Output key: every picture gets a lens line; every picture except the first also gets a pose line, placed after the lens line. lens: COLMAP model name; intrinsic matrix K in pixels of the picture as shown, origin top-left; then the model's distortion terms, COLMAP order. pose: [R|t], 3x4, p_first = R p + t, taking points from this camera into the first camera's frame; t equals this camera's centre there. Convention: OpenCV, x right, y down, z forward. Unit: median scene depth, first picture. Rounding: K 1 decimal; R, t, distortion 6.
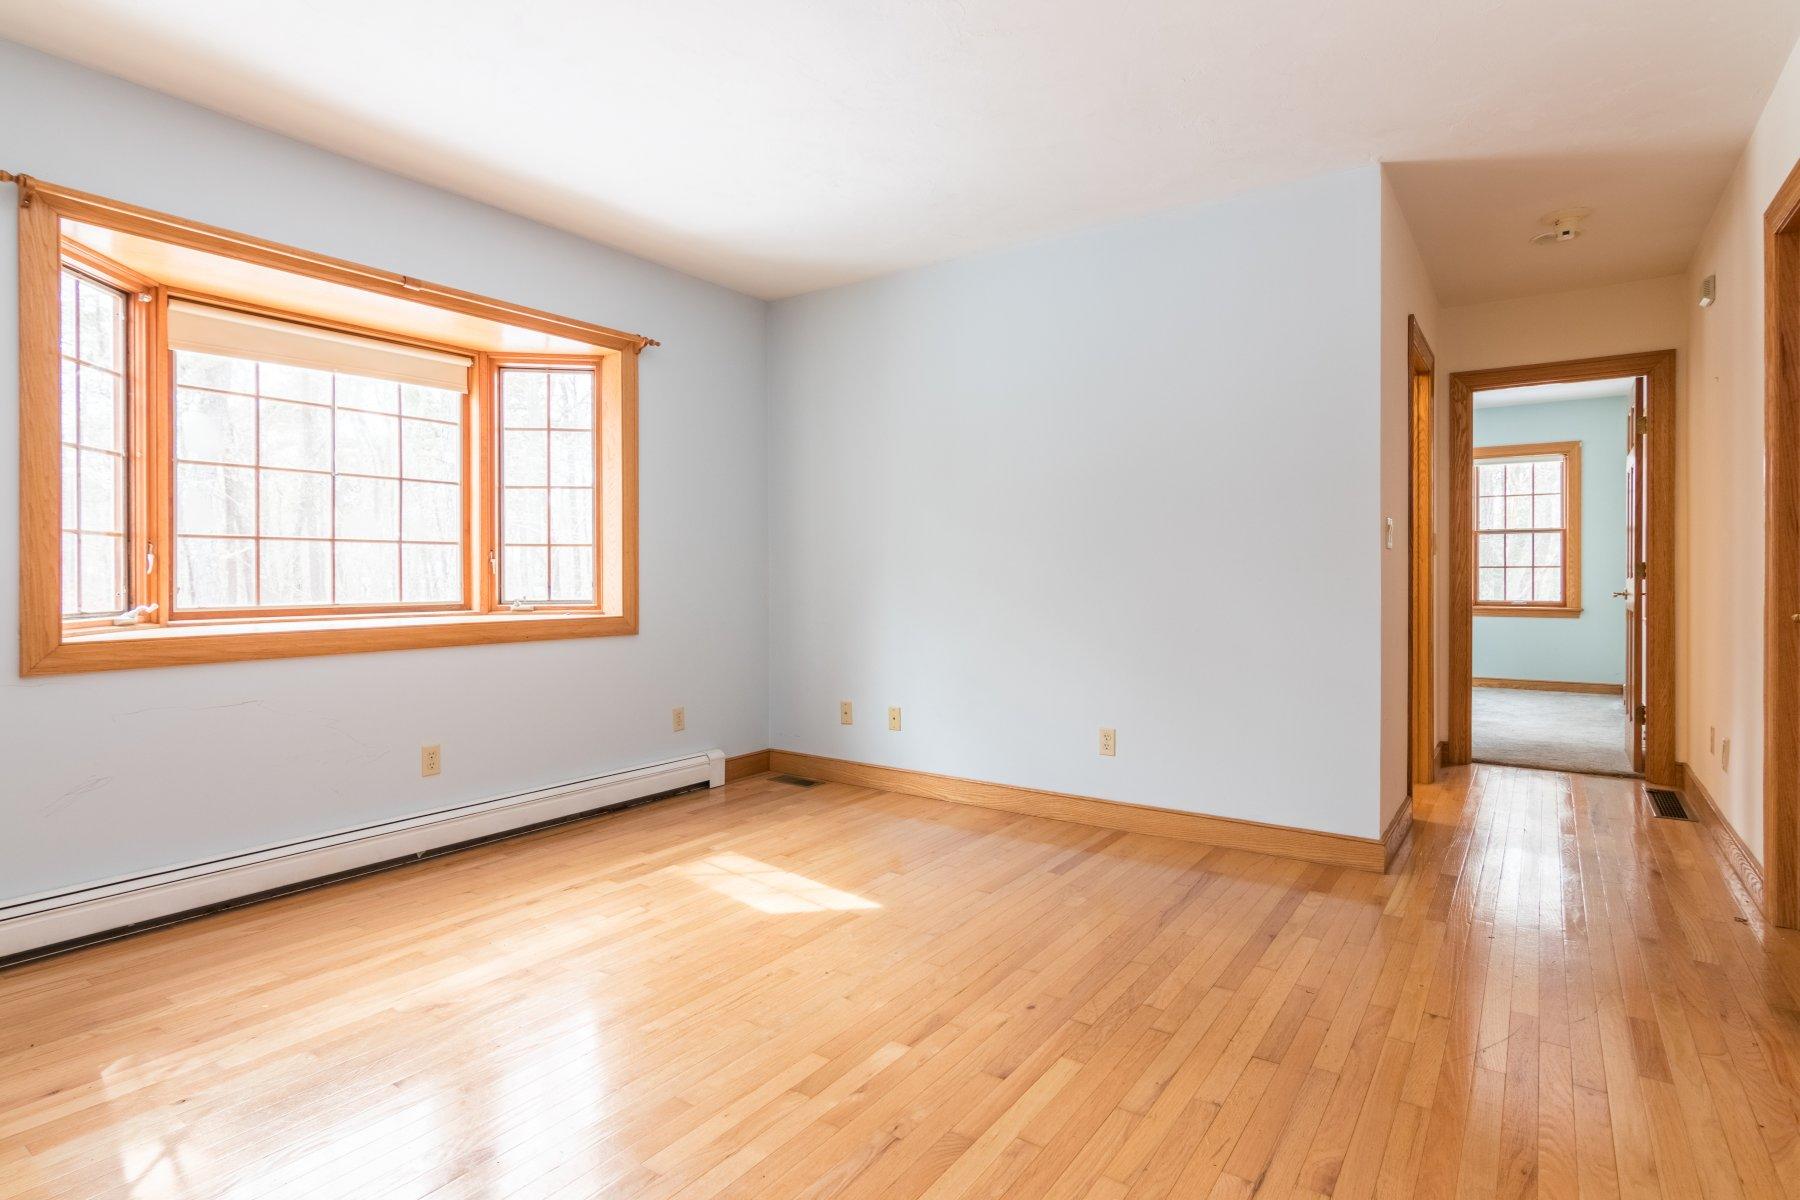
lens RADIAL K [[917.8, 0, 898.3], [0, 917.8, 583.1], [0, 0, 1]] dist [-0.001682, 0.001146]
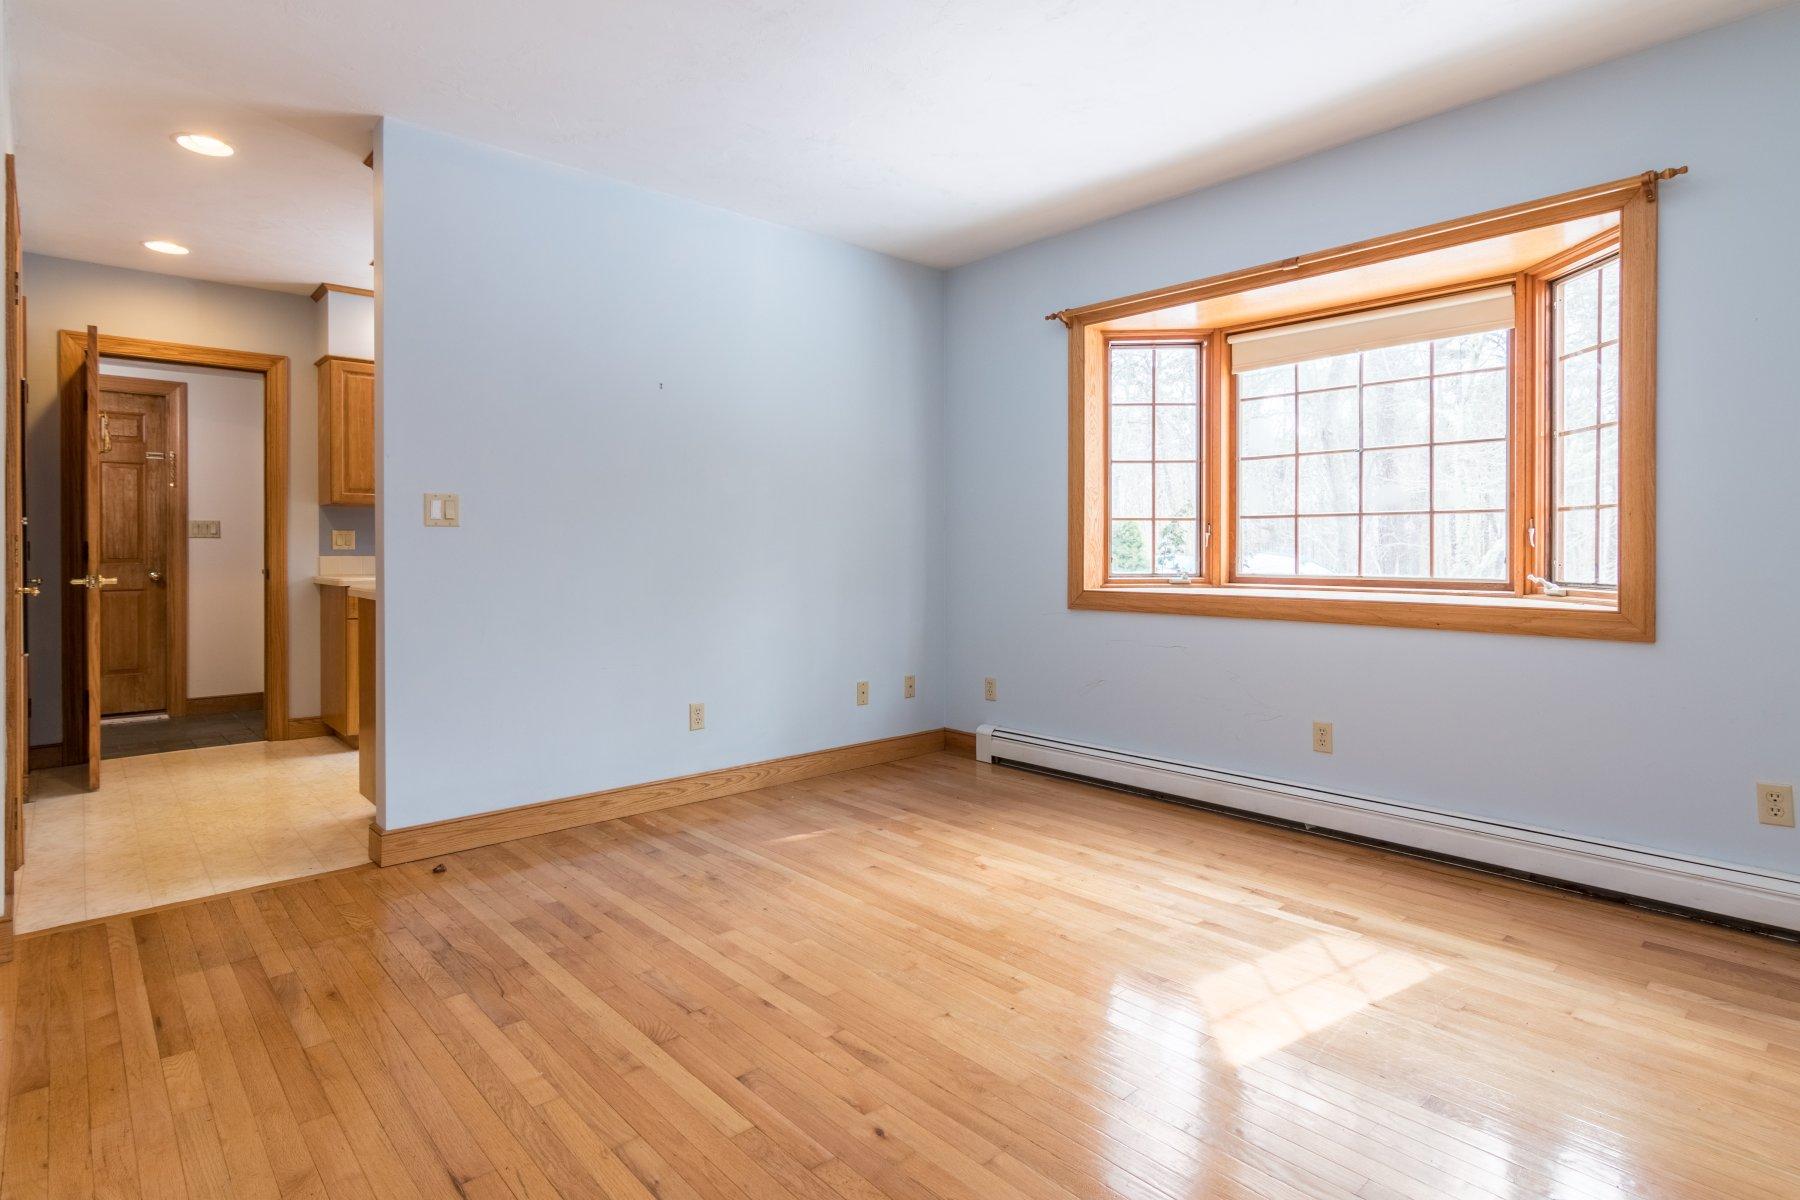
lens RADIAL K [[917.8, 0, 863.4], [0, 917.8, 558.8], [0, 0, 1]] dist [-0.001682, 0.001146]
pose [[-0.229797, 0.013206, -0.973149, 0.492372], [-0.009025, 0.999836, 0.015700, -0.007719], [0.973197, 0.012390, -0.229640, 0.655755]]
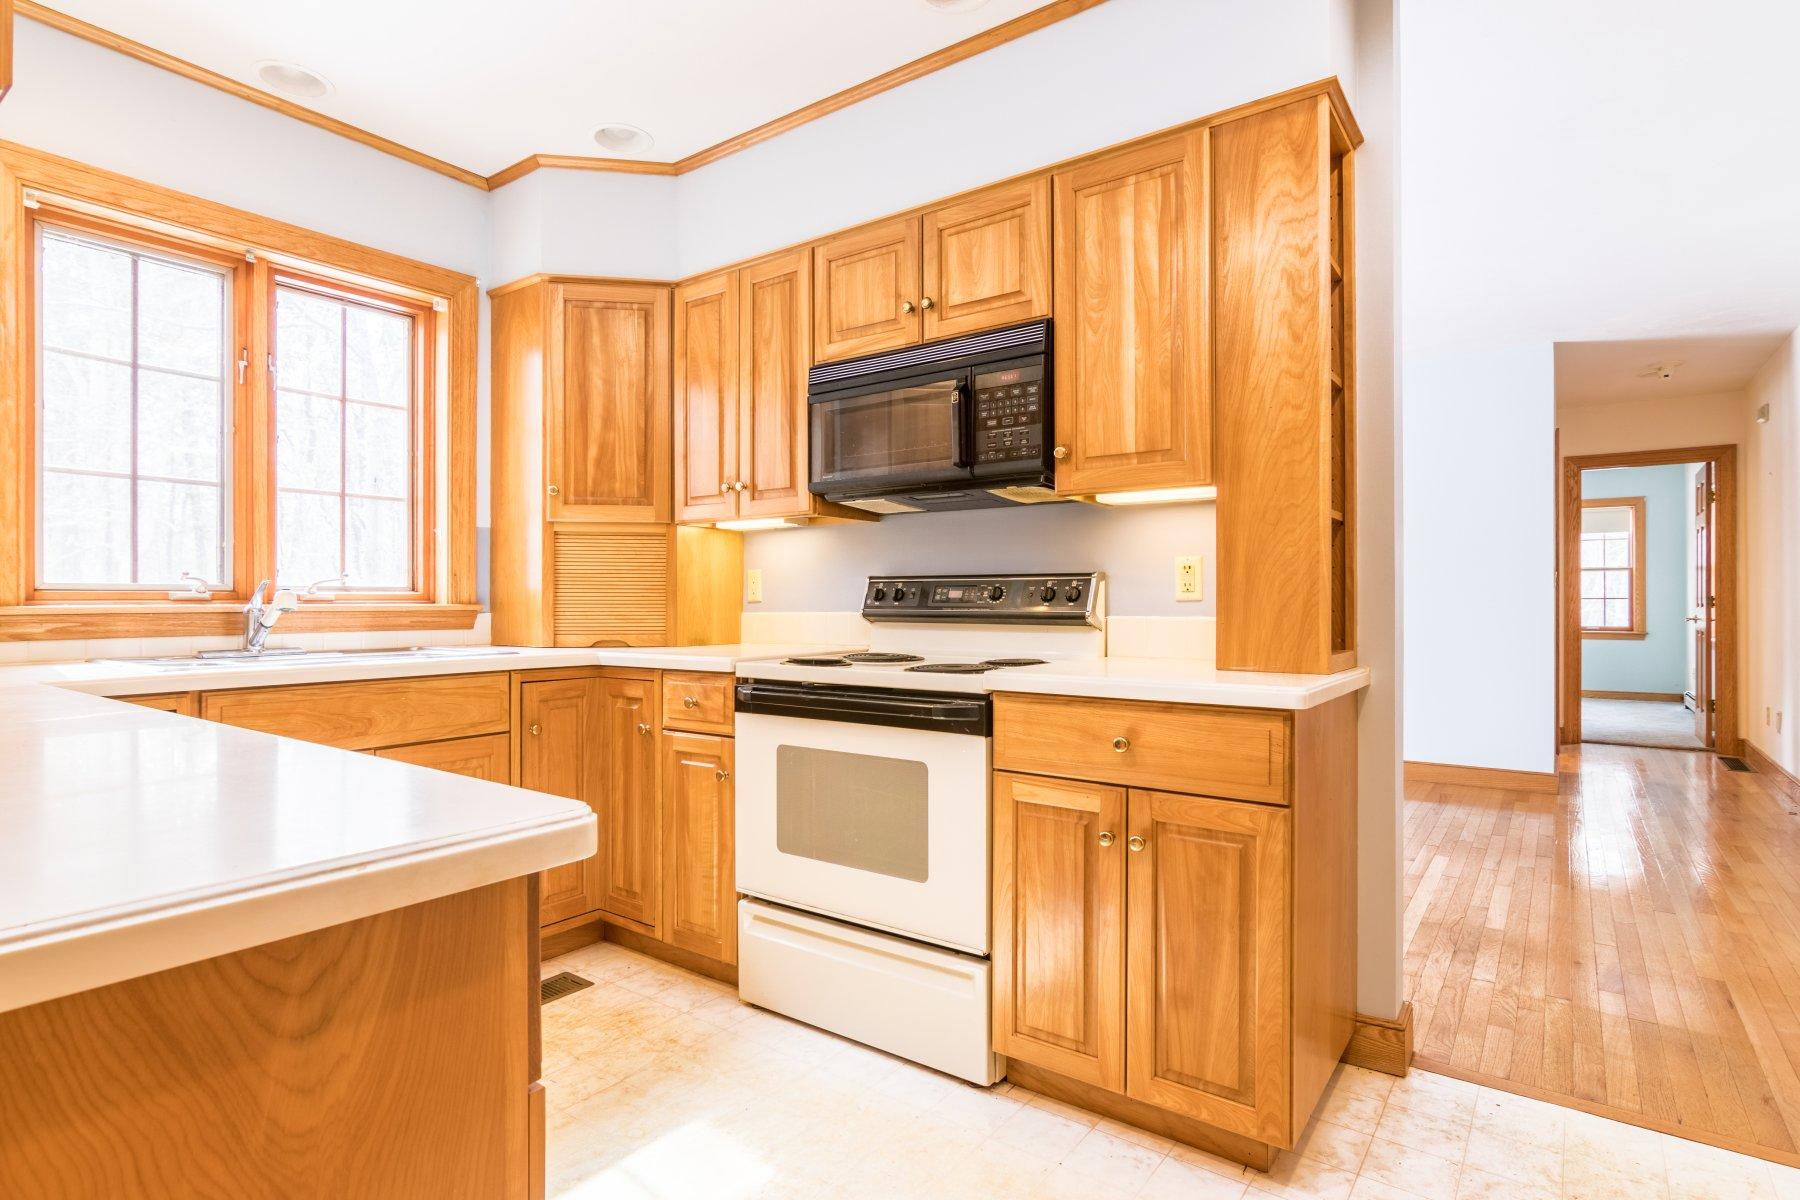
lens RADIAL K [[917.8, 0, 888.9], [0, 917.8, 603.9], [0, 0, 1]] dist [-0.001682, 0.001146]
pose [[0.999751, 0.003070, -0.022110, -0.471043], [-0.003235, 0.999967, -0.007461, 0.003690], [0.022087, 0.007531, 0.999728, -0.484822]]
